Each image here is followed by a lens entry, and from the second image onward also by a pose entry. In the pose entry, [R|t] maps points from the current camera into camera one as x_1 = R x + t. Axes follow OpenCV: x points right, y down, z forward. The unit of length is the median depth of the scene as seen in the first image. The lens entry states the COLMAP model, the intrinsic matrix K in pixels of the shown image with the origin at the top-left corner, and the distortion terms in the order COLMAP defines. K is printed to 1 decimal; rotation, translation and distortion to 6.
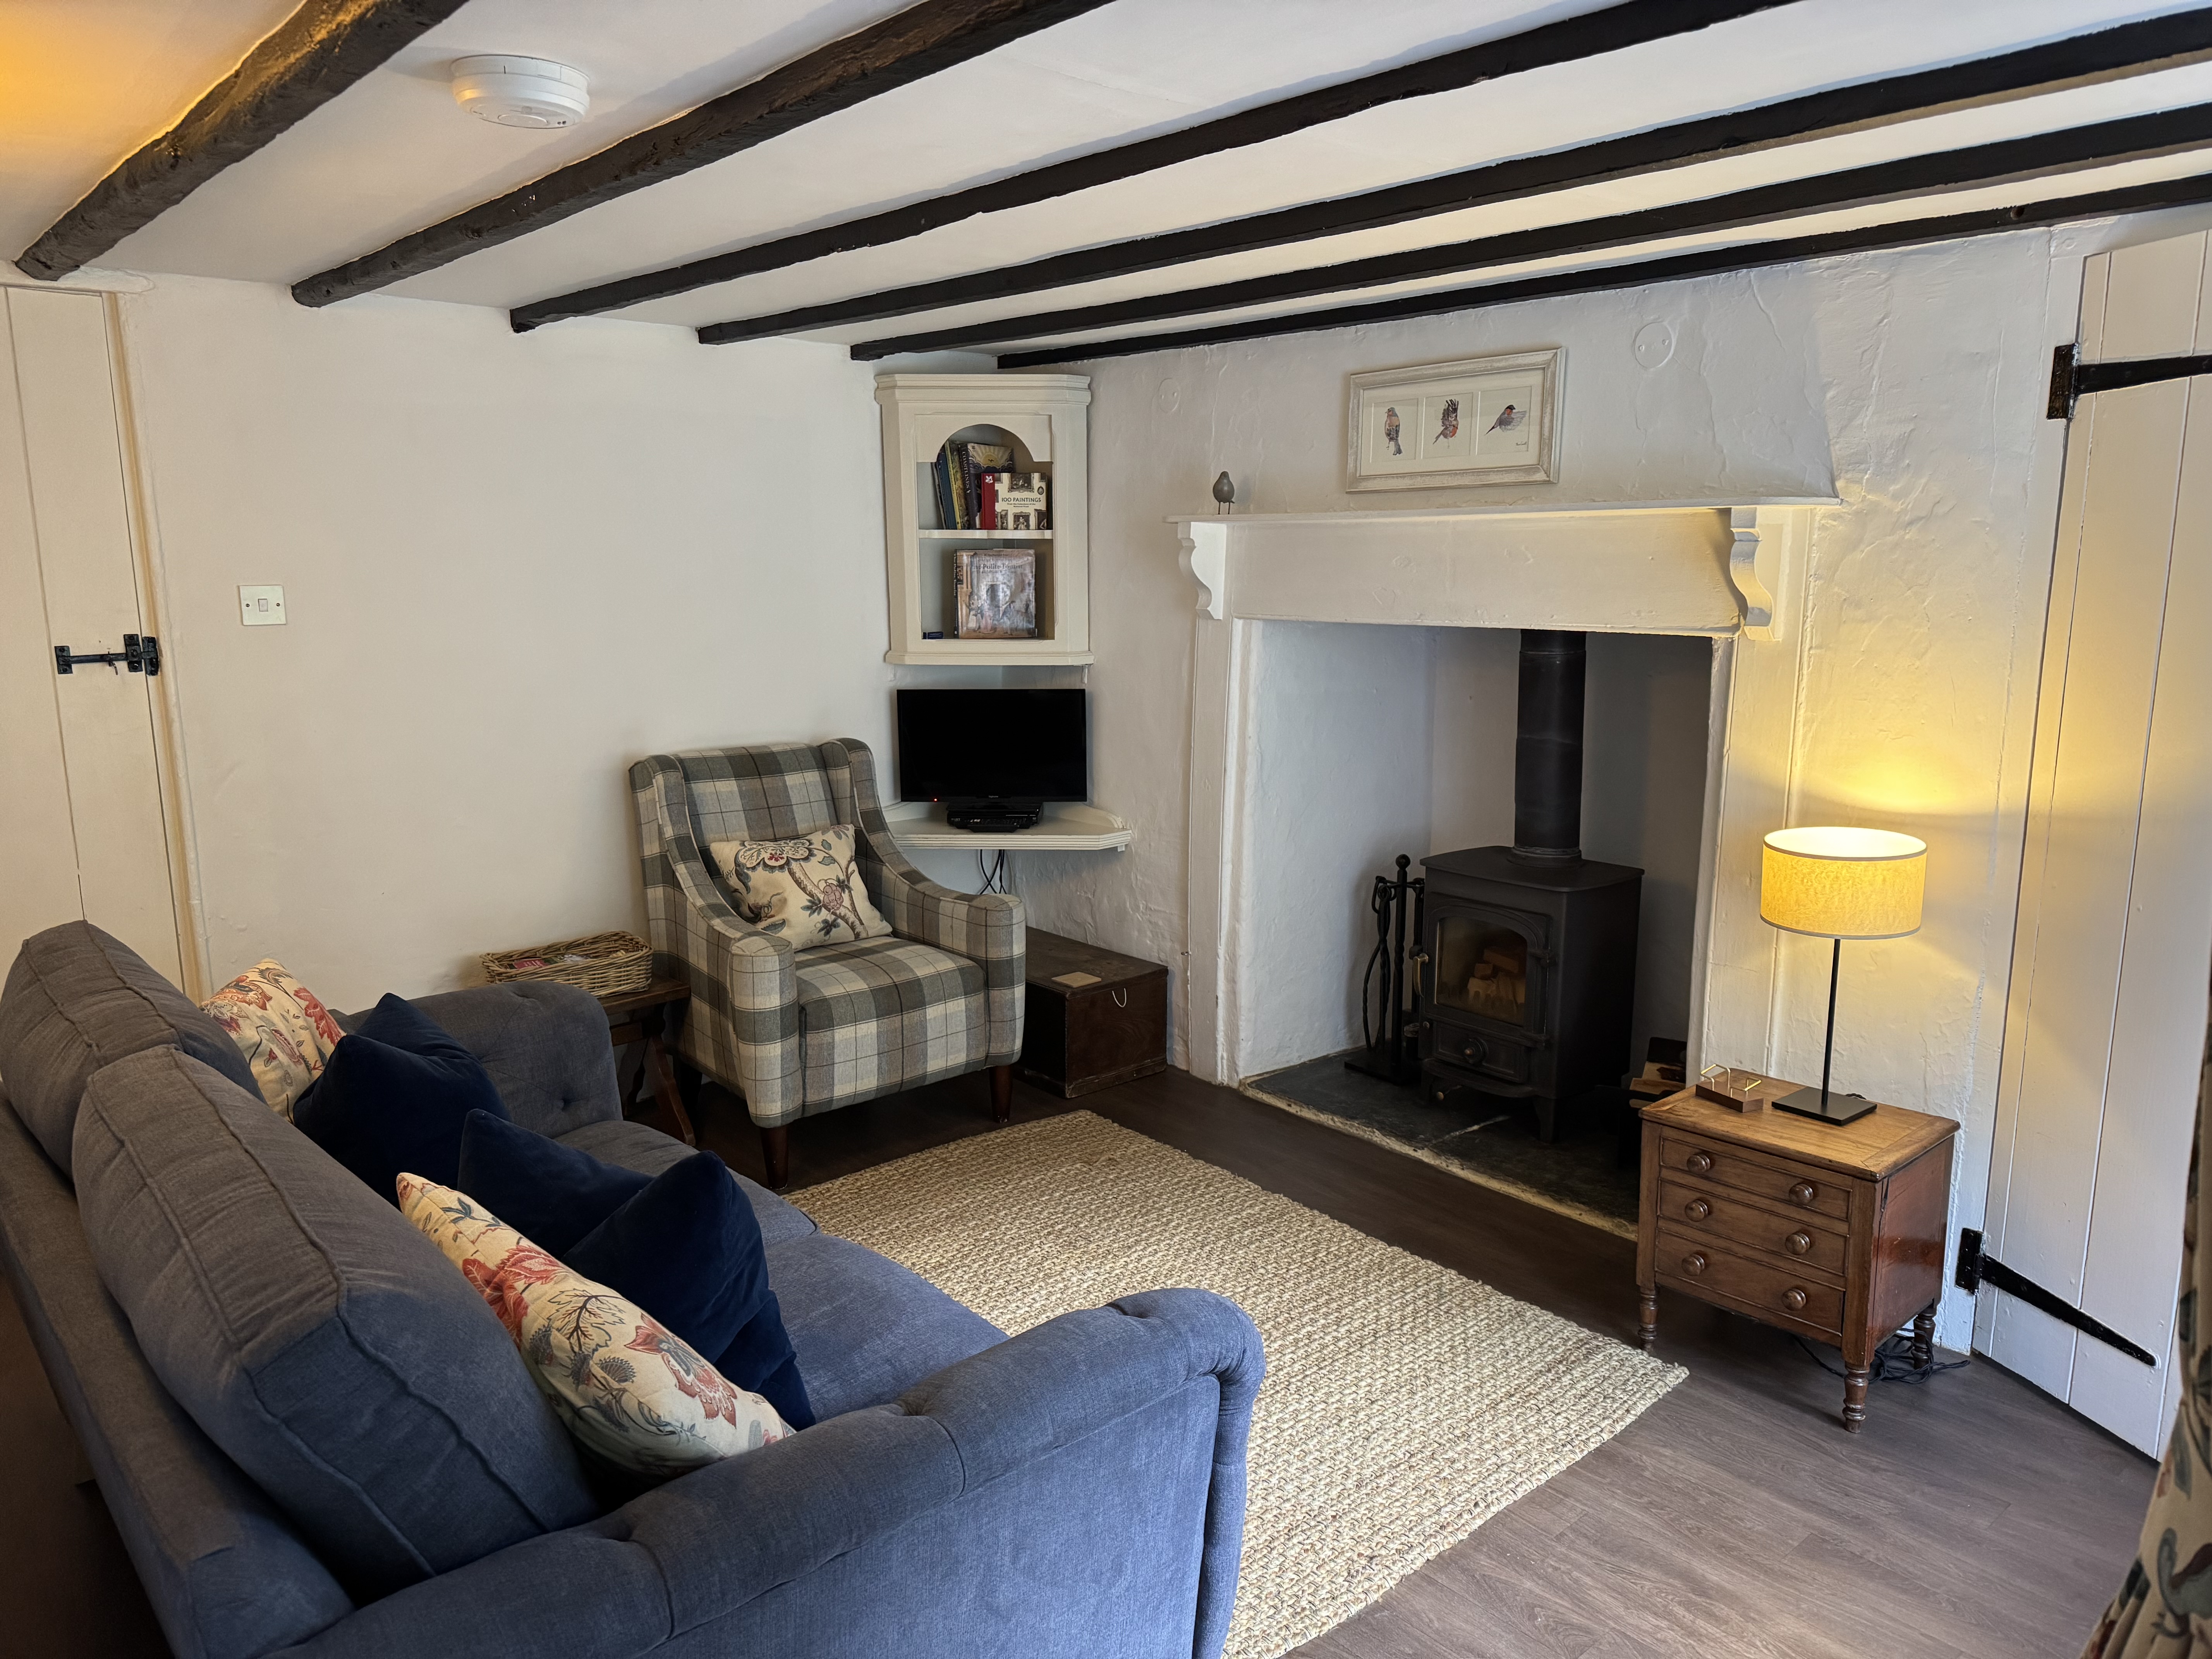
lens RADIAL K [[1558.5, 0, 1106.0], [0, 1558.5, 829.5], [0, 0, 1]] dist [0.123220, -0.158644]
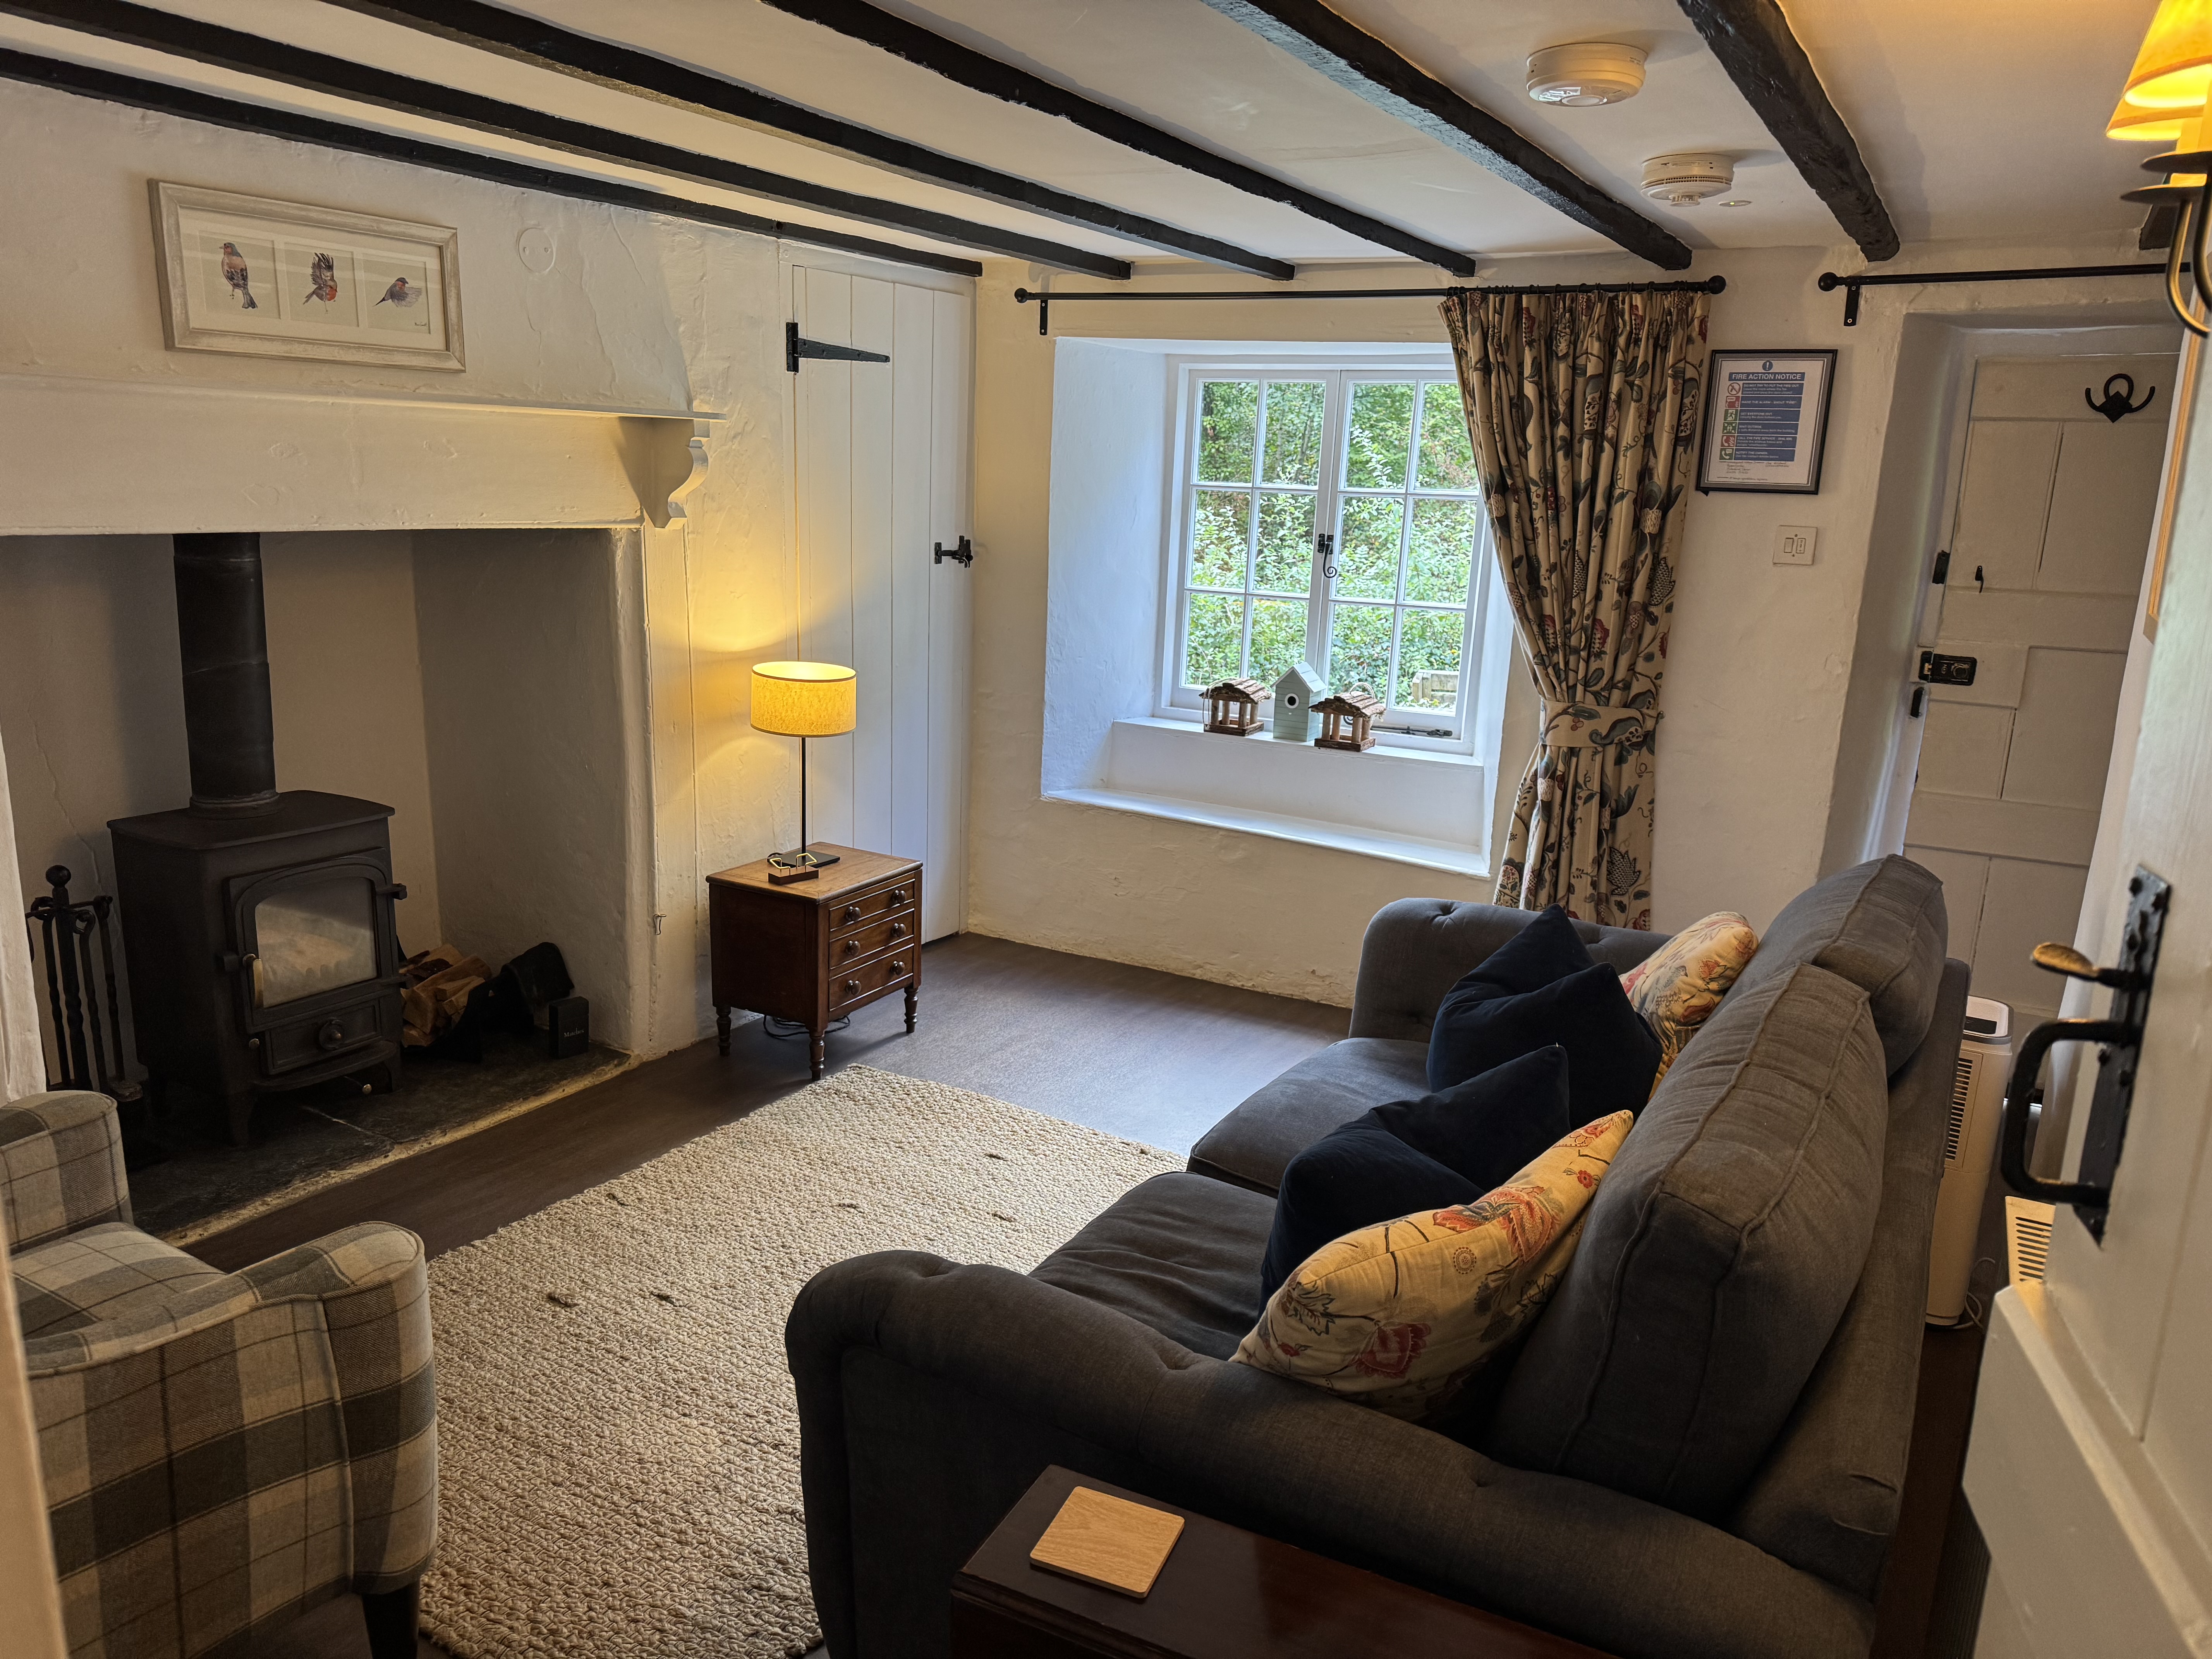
lens RADIAL K [[1558.5, 0, 1106.0], [0, 1558.5, 829.5], [0, 0, 1]] dist [0.123220, -0.158644]
pose [[-0.309266, -0.227210, 0.923434, -0.760367], [0.135028, 0.950708, 0.279143, -0.169704], [-0.941341, 0.211019, -0.263342, 0.925463]]
